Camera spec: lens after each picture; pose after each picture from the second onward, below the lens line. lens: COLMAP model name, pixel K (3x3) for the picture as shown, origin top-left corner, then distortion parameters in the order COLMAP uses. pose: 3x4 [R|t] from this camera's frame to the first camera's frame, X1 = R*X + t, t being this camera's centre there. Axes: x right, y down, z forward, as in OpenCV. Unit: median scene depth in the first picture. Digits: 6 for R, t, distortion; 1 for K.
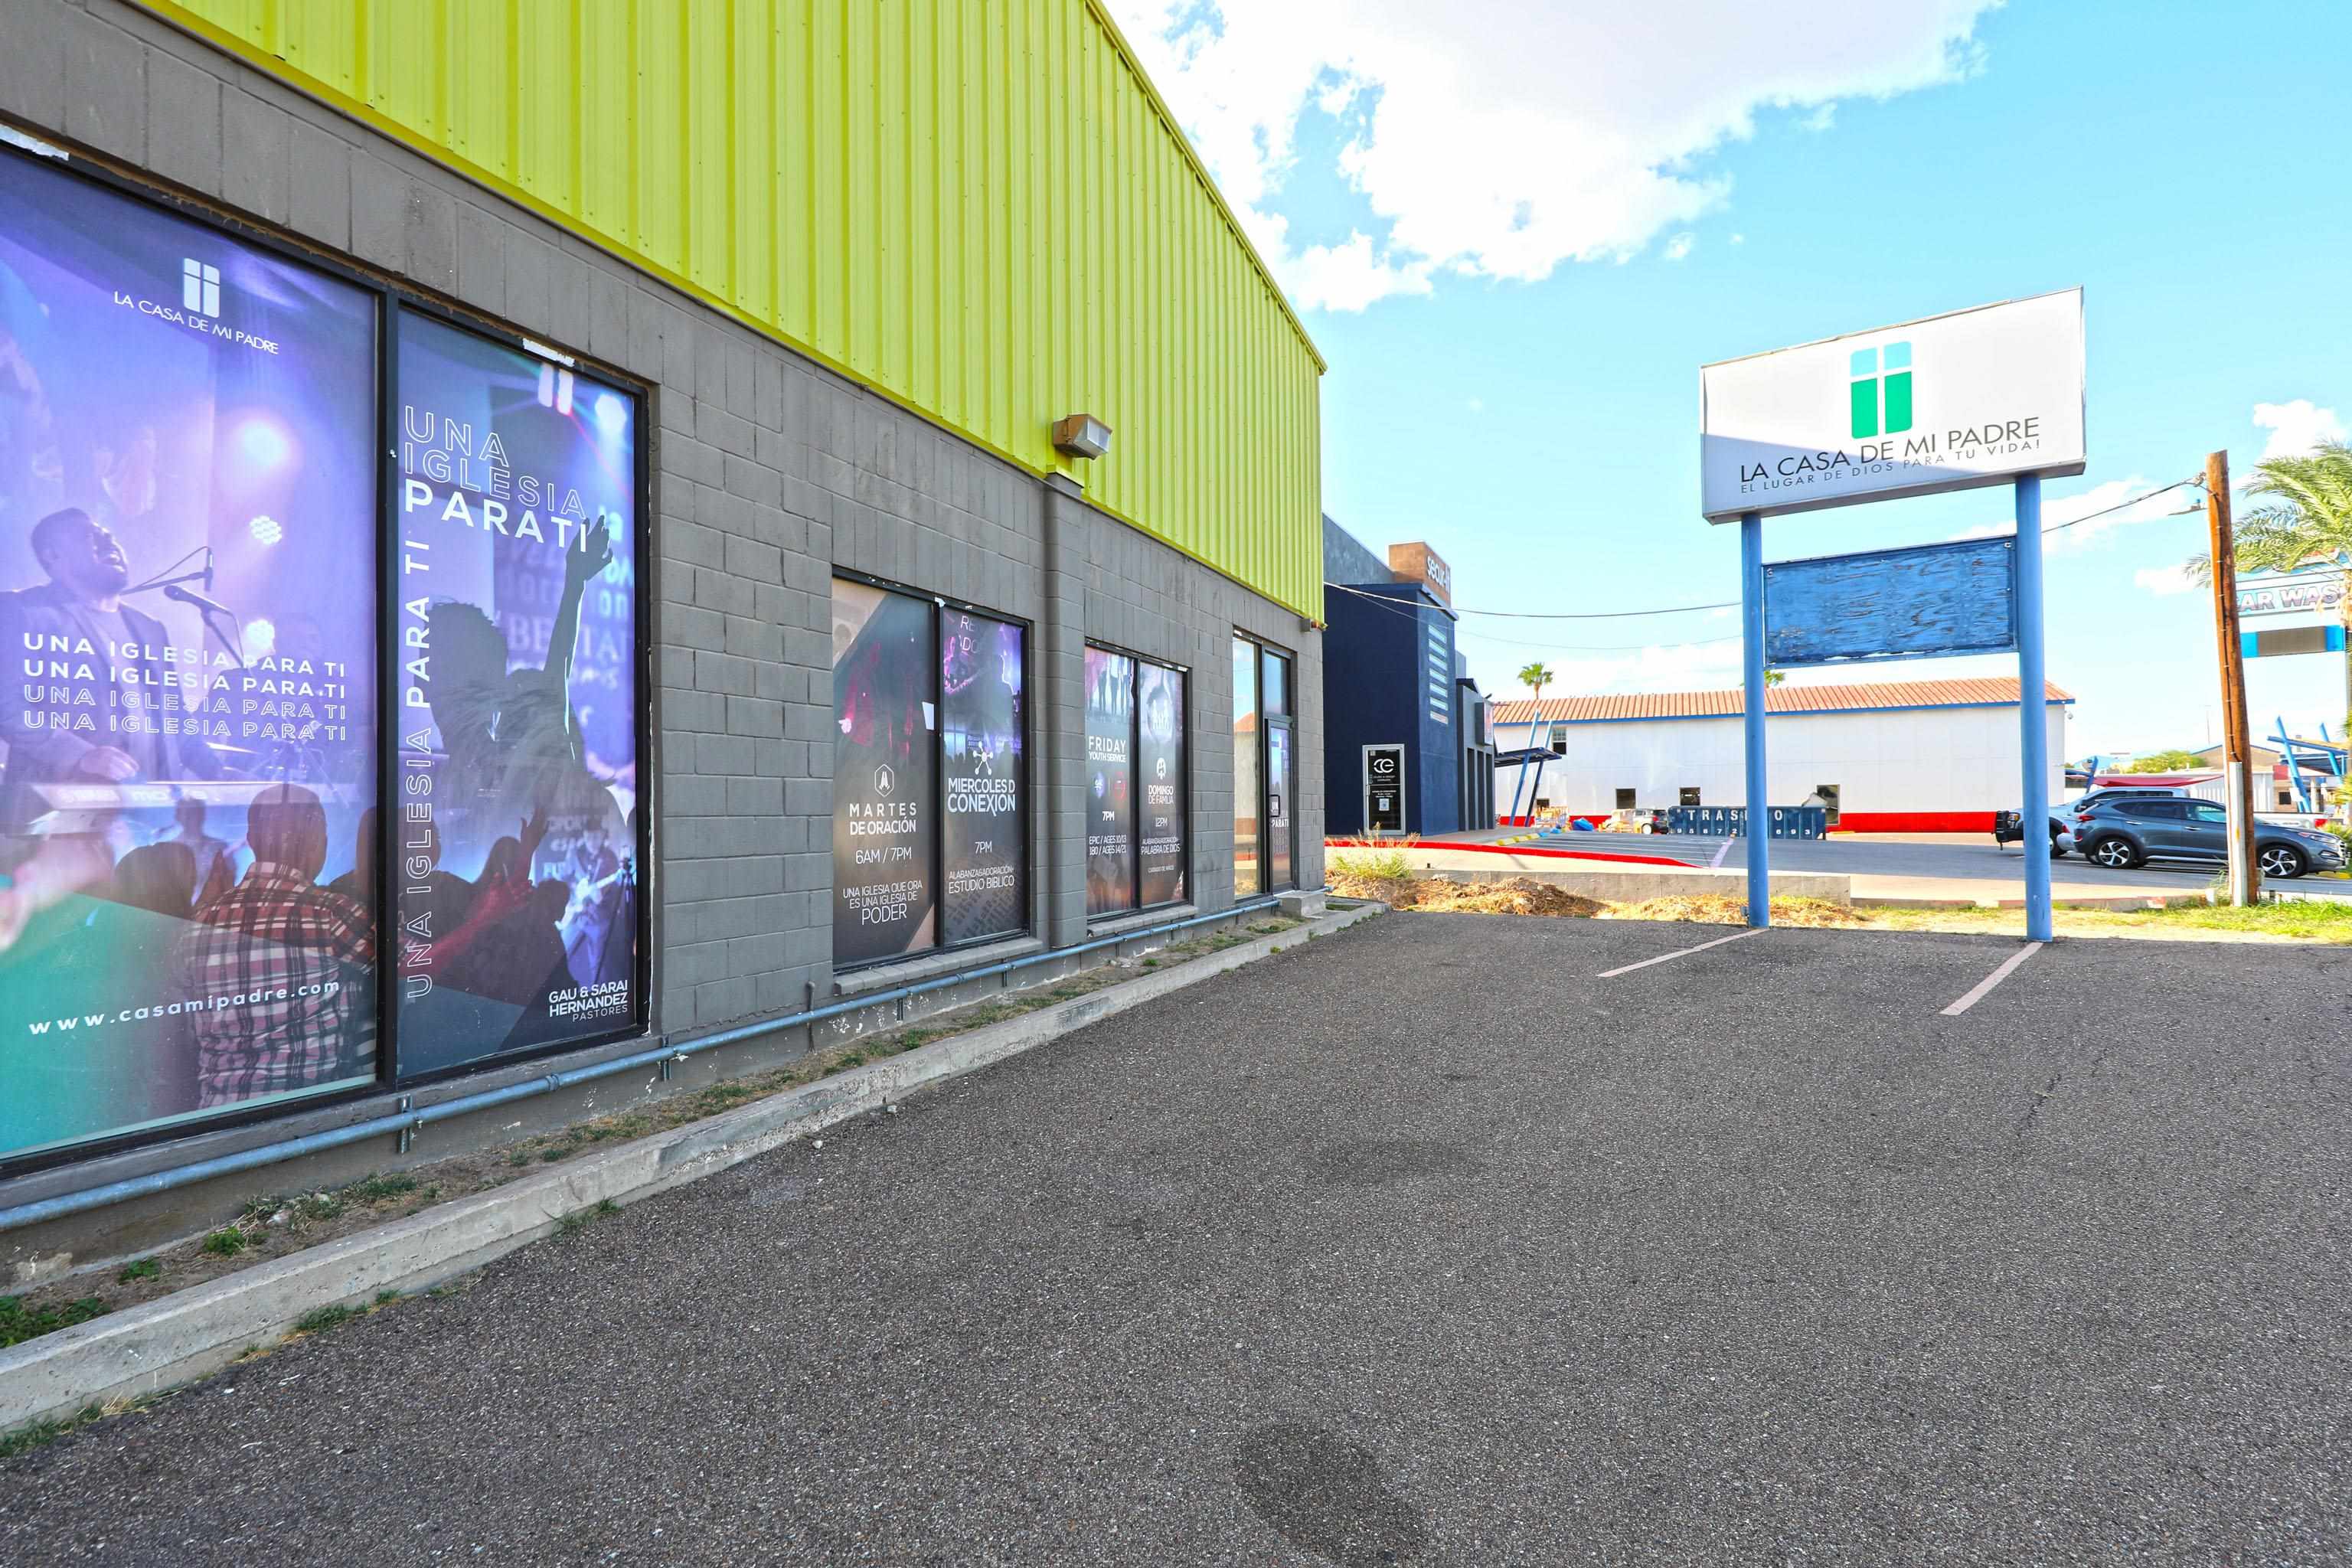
lens RADIAL K [[1203.7, 0, 1168.8], [0, 1203.7, 789.8], [0, 0, 1]] dist [0.008637, -0.003649]
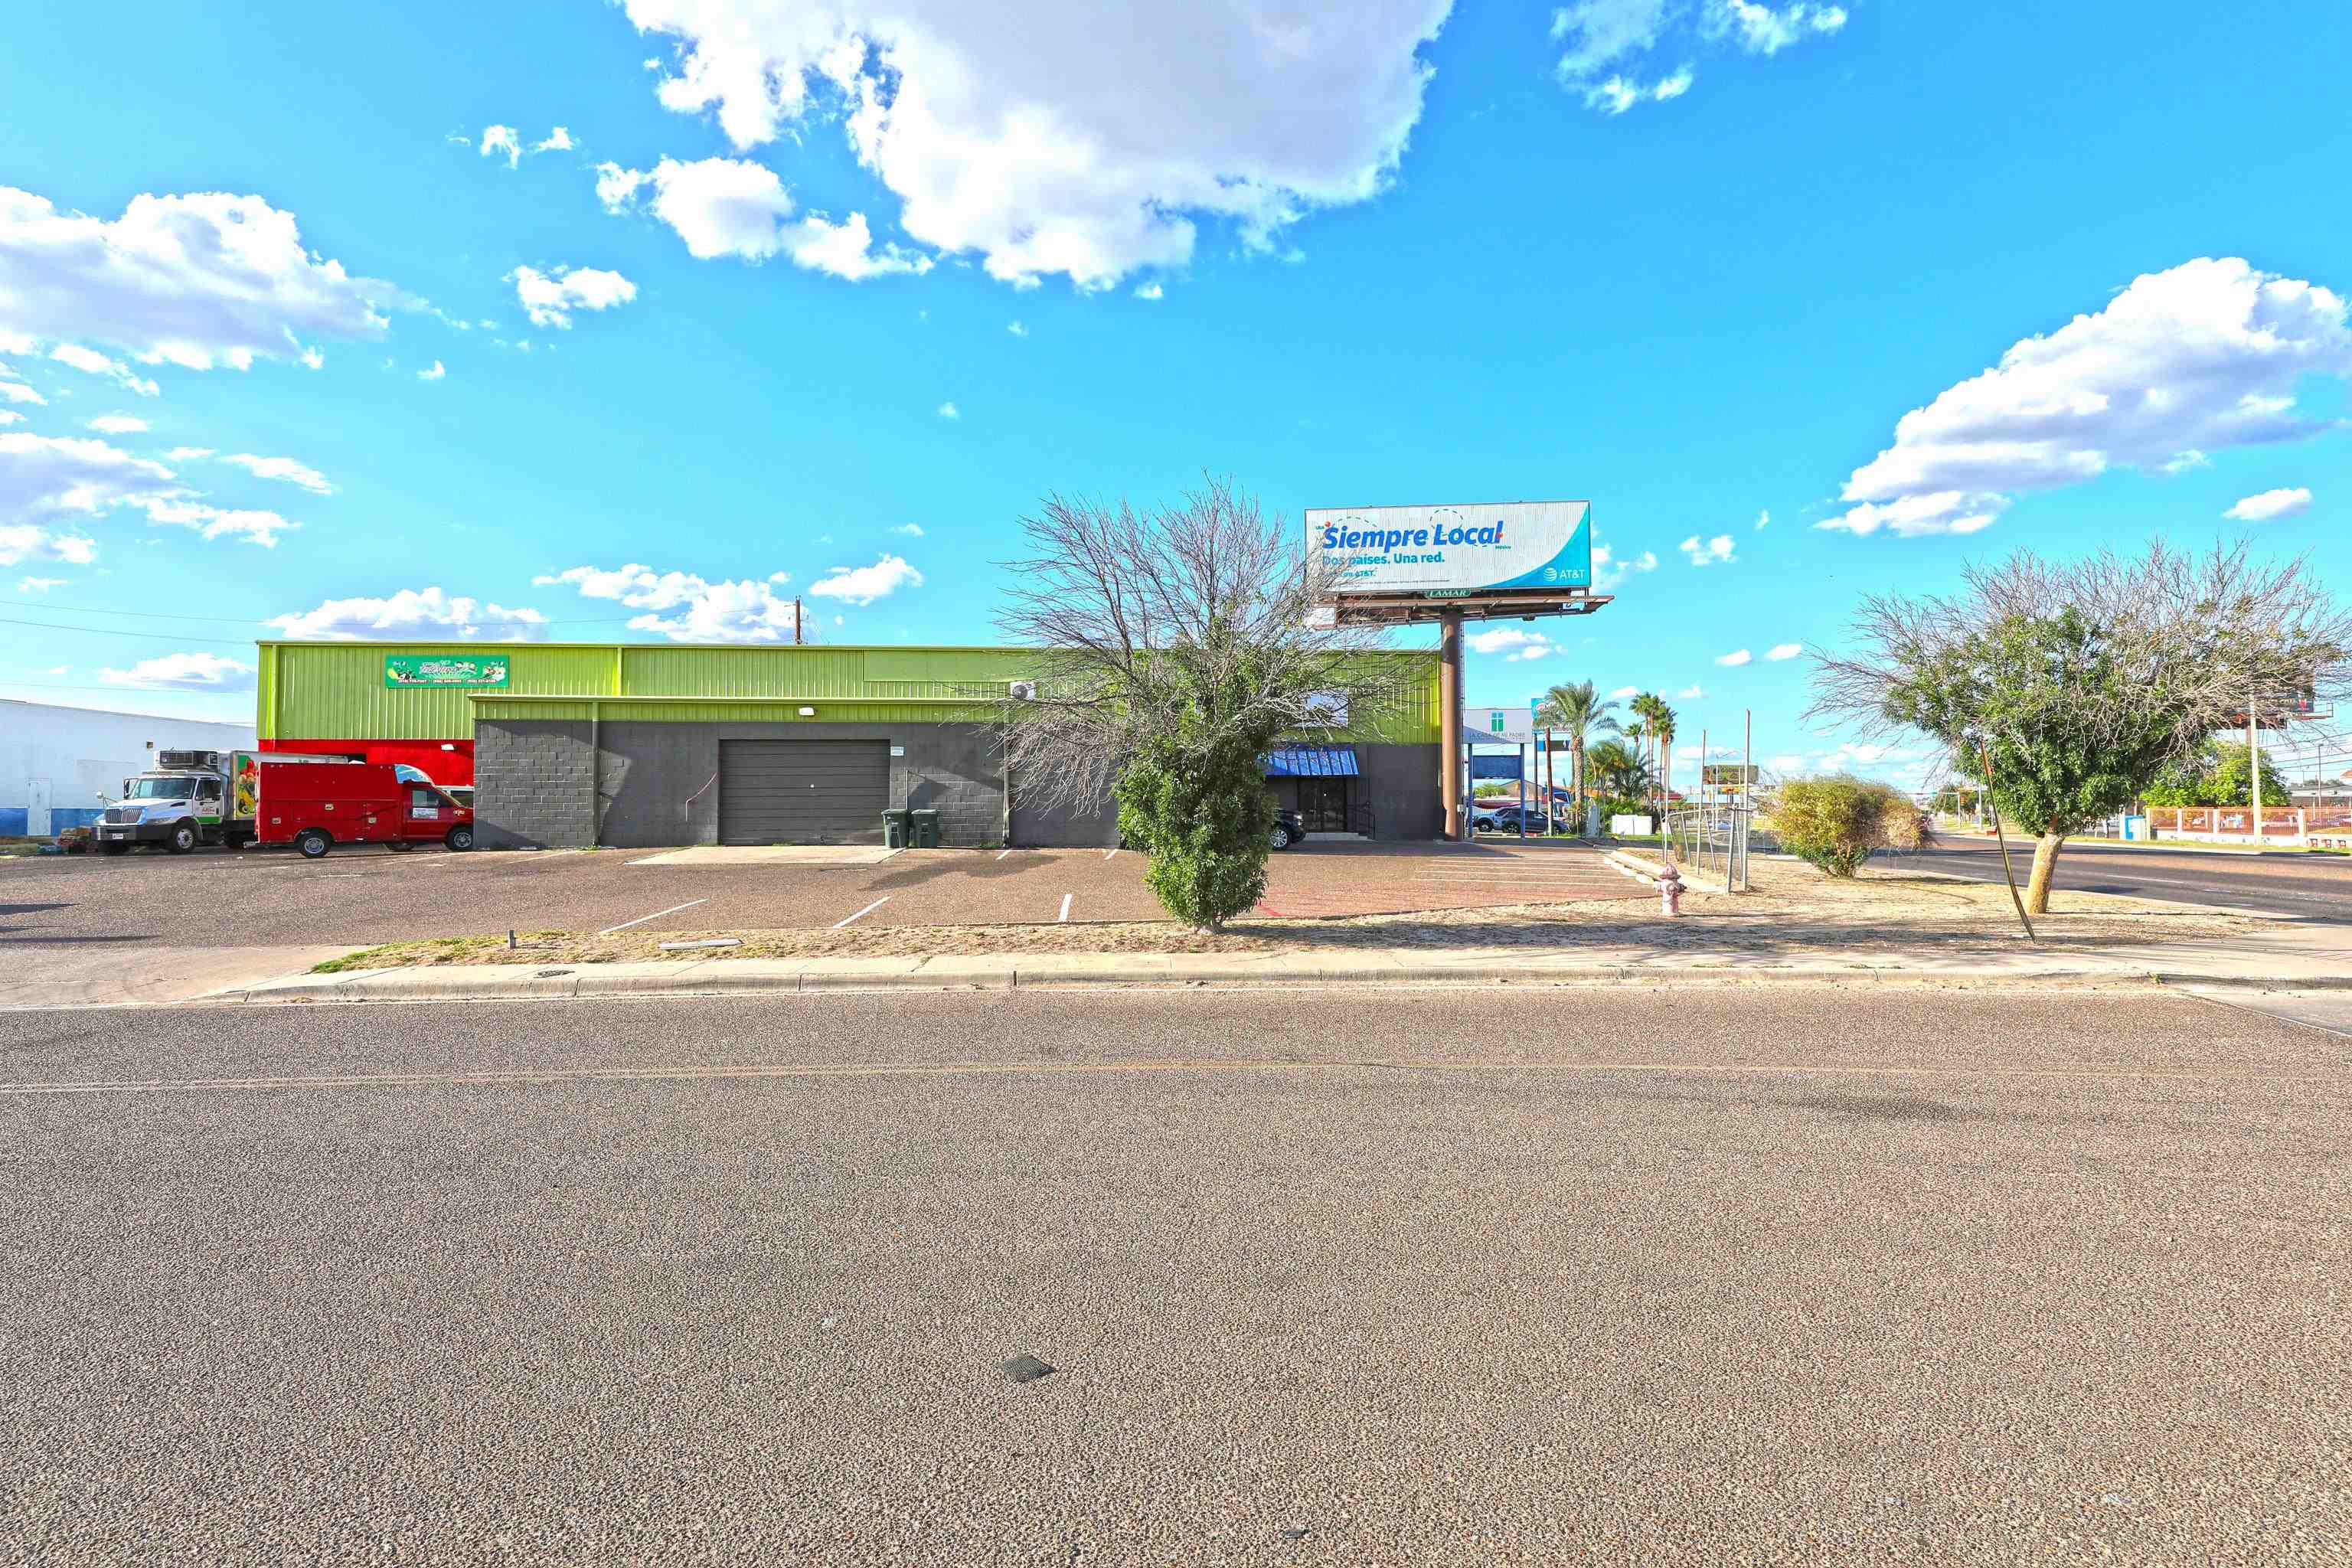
lens RADIAL K [[1203.7, 0, 1171.9], [0, 1203.7, 794.8], [0, 0, 1]] dist [0.008637, -0.003649]
pose [[0.899986, 0.019300, 0.435491, -2.526490], [-0.017949, 0.999813, -0.007218, 0.011747], [-0.435549, -0.001321, 0.900164, -2.609050]]
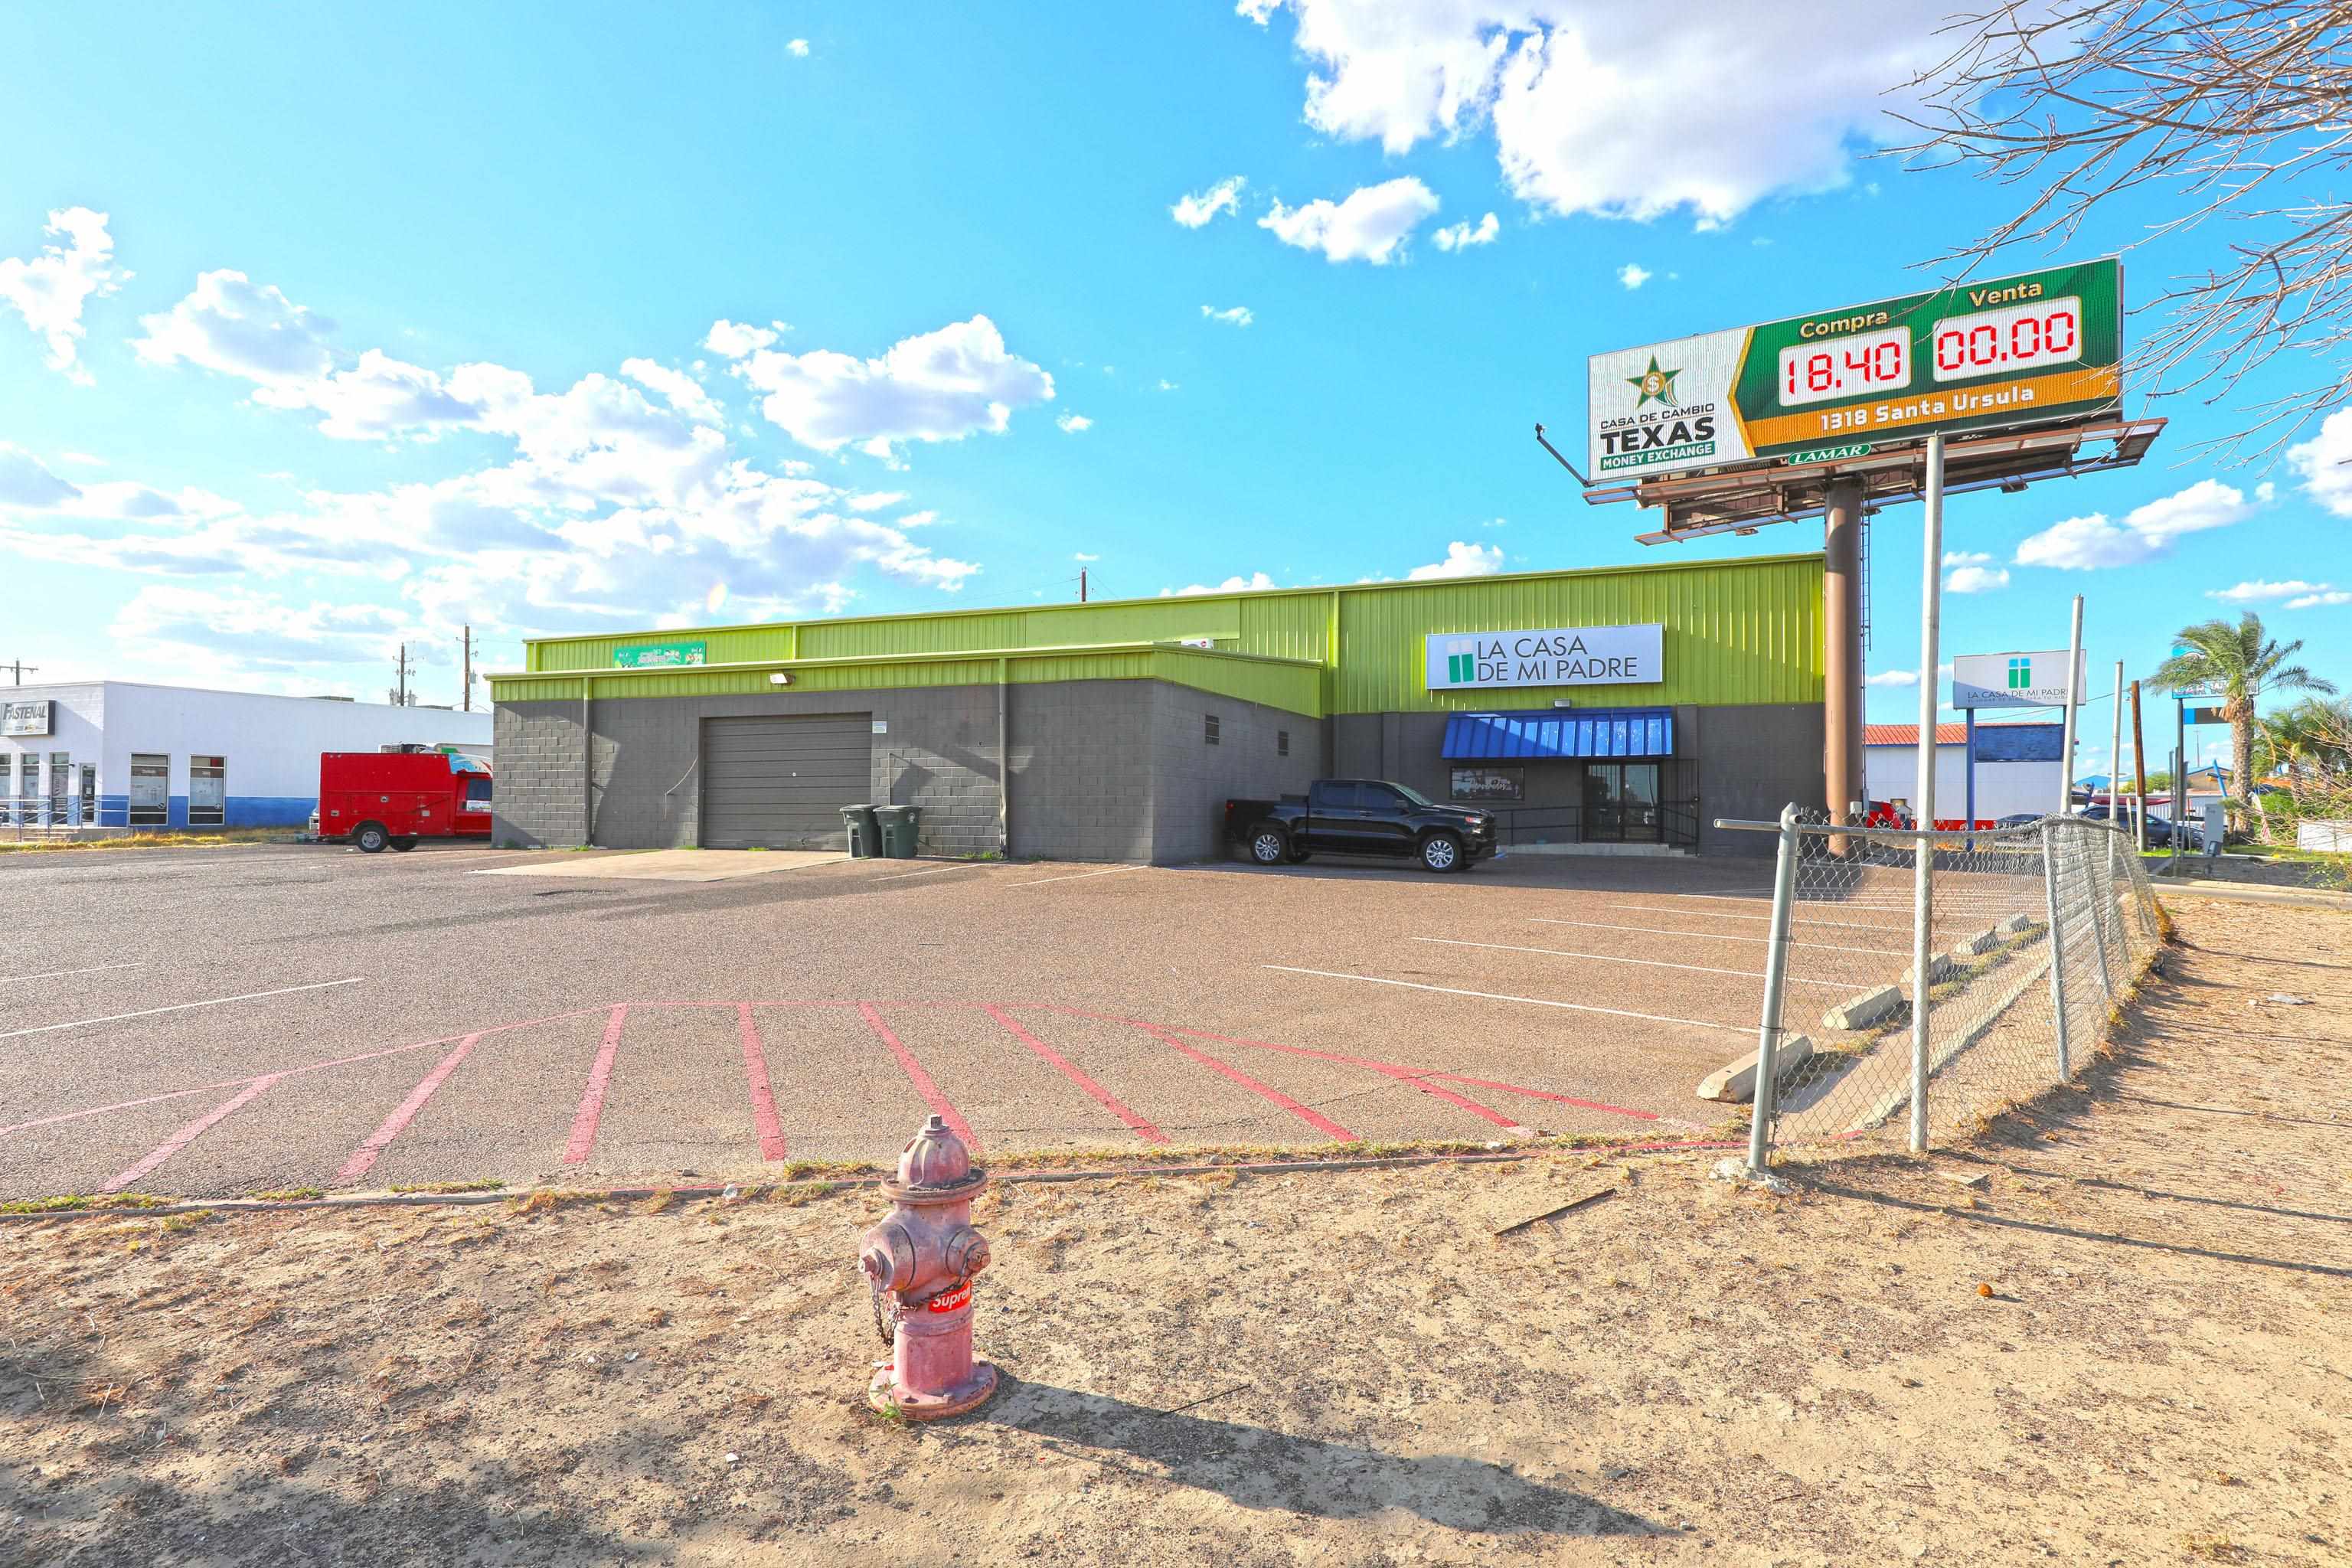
lens RADIAL K [[1203.7, 0, 1158.4], [0, 1203.7, 792.8], [0, 0, 1]] dist [0.008637, -0.003649]
pose [[0.999804, 0.019140, -0.005137, -1.499651], [-0.019123, 0.999811, 0.003443, 0.000749], [0.005202, -0.003344, 0.999981, -1.979745]]
